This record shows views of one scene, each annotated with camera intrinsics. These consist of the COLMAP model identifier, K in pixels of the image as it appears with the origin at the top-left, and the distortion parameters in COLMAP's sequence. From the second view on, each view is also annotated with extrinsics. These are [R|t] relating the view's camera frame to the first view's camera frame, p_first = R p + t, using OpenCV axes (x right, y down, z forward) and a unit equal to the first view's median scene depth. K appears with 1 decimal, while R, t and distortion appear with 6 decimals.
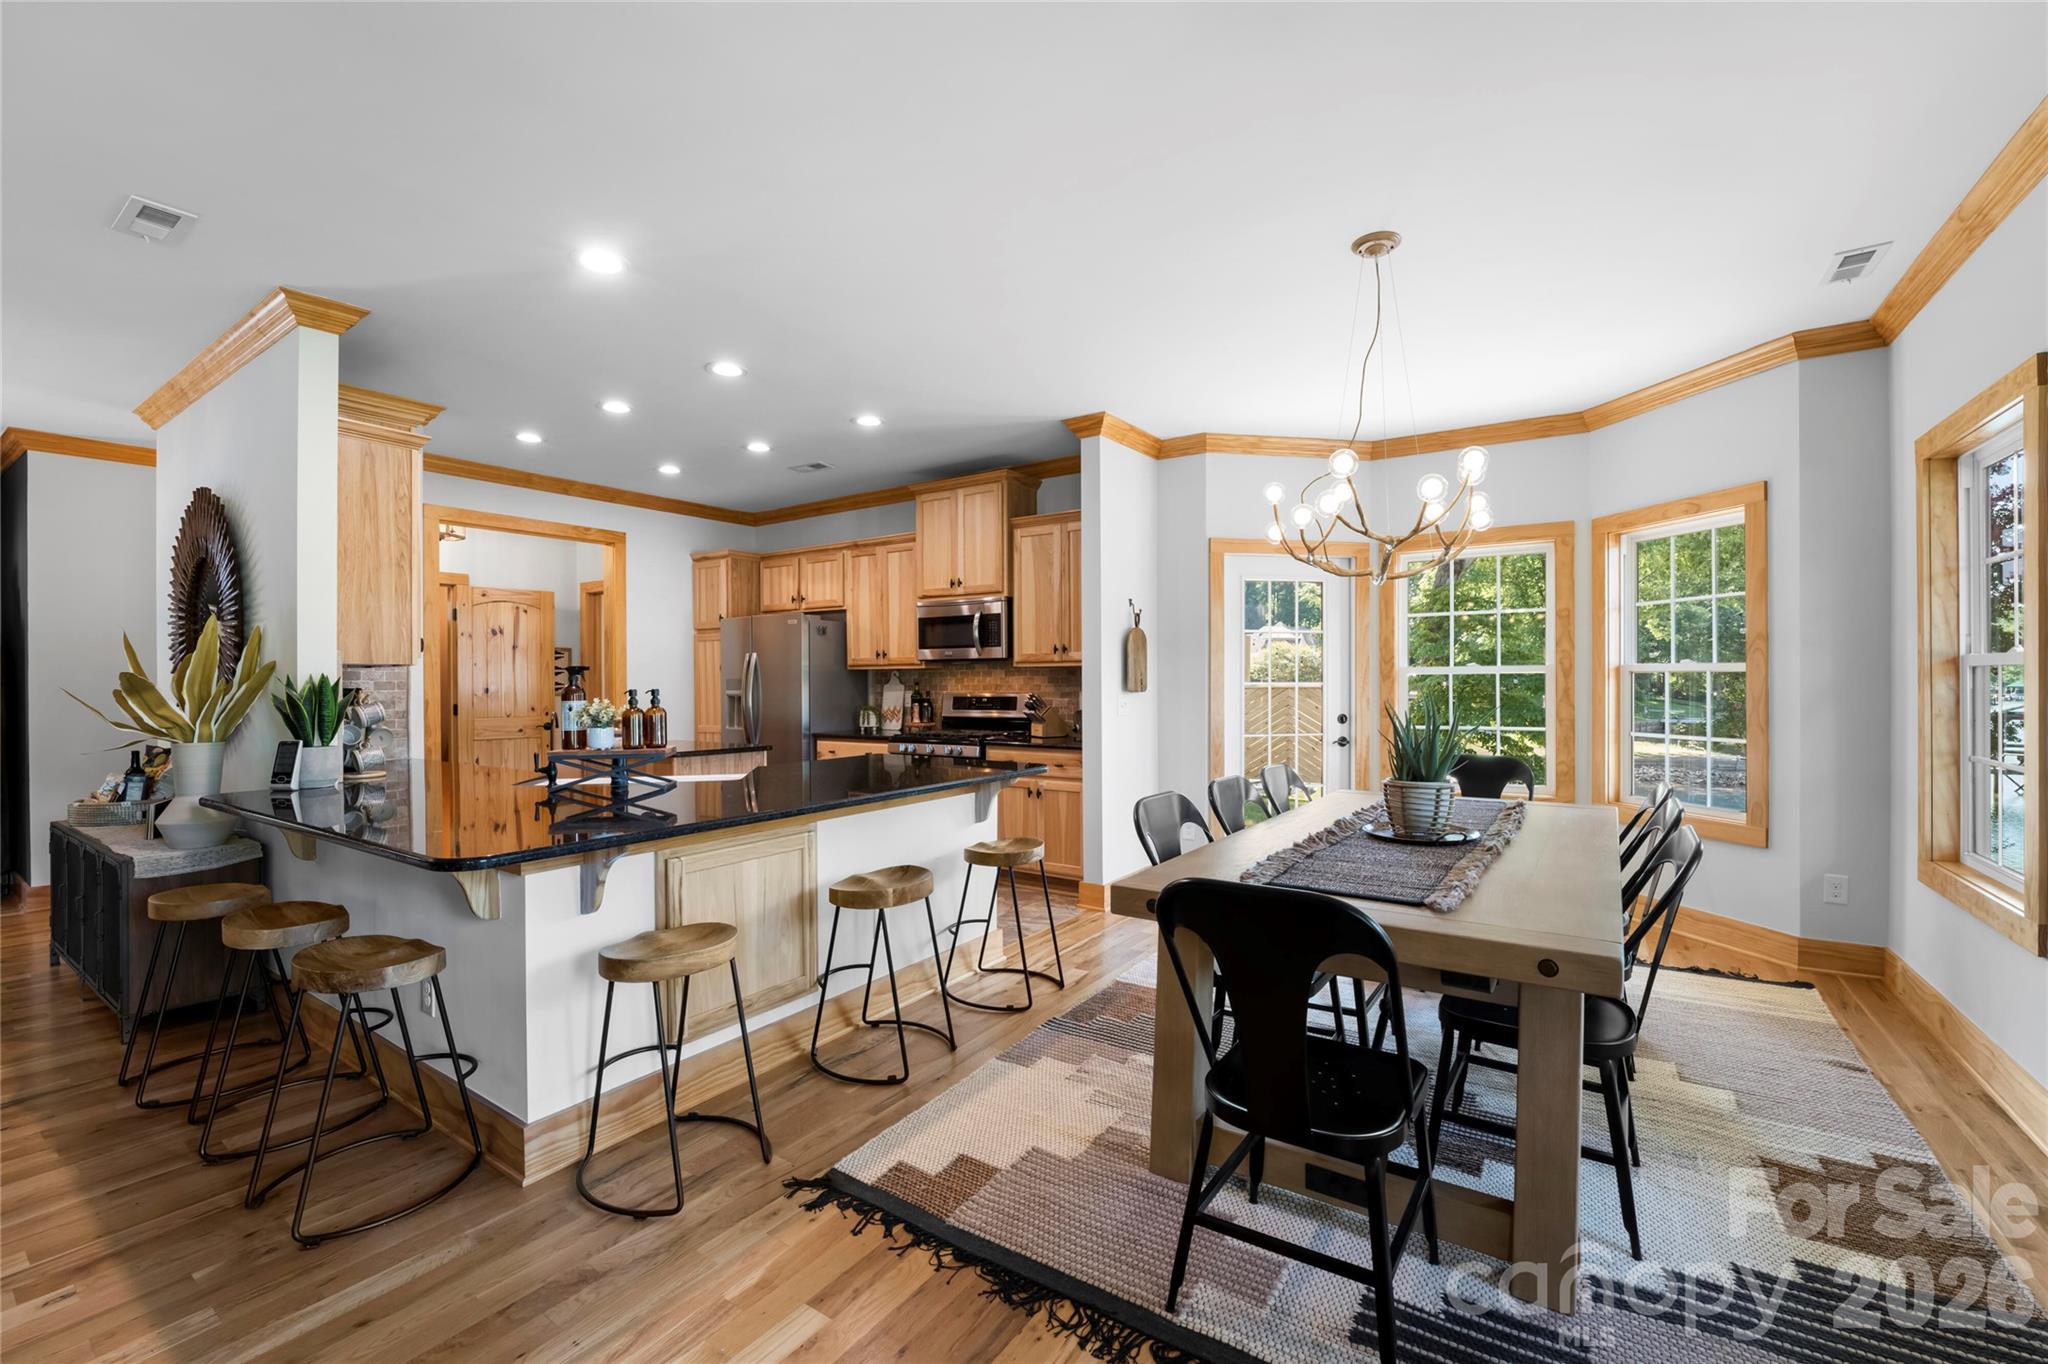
lens RADIAL K [[854.8, 0, 1024.0], [0, 854.8, 682.0], [0, 0, 1]] dist [-0.002444, -0.000274]
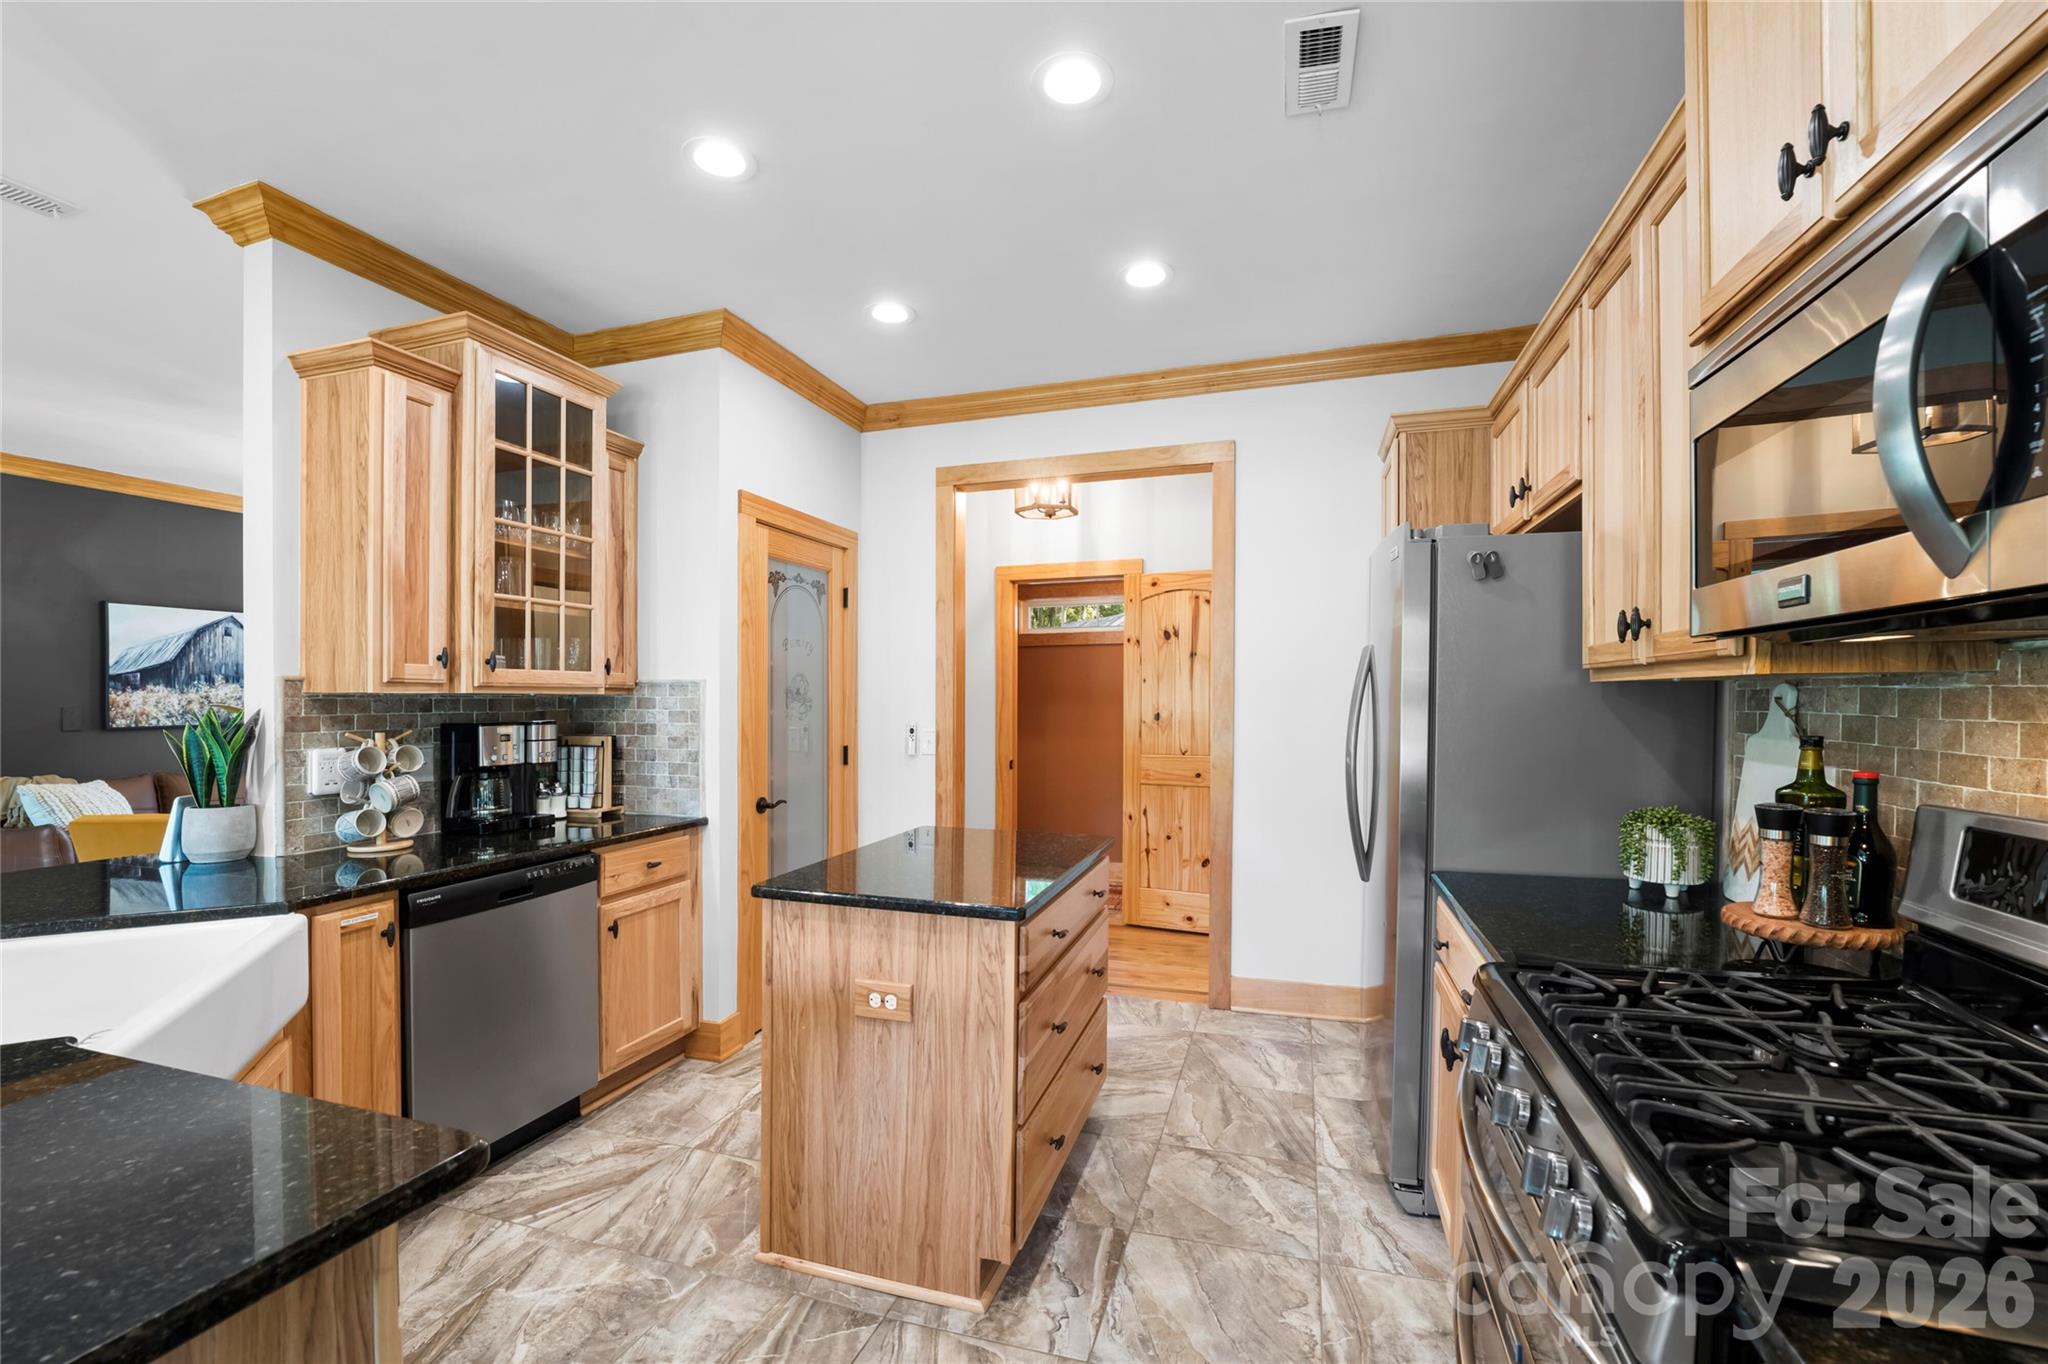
lens RADIAL K [[854.8, 0, 1024.0], [0, 854.8, 682.0], [0, 0, 1]] dist [-0.002444, -0.000274]
pose [[0.278792, -0.011071, -0.960288, 0.034742], [-0.000376, 0.999932, -0.011638, -0.010721], [0.960352, 0.003606, 0.278769, 0.700811]]
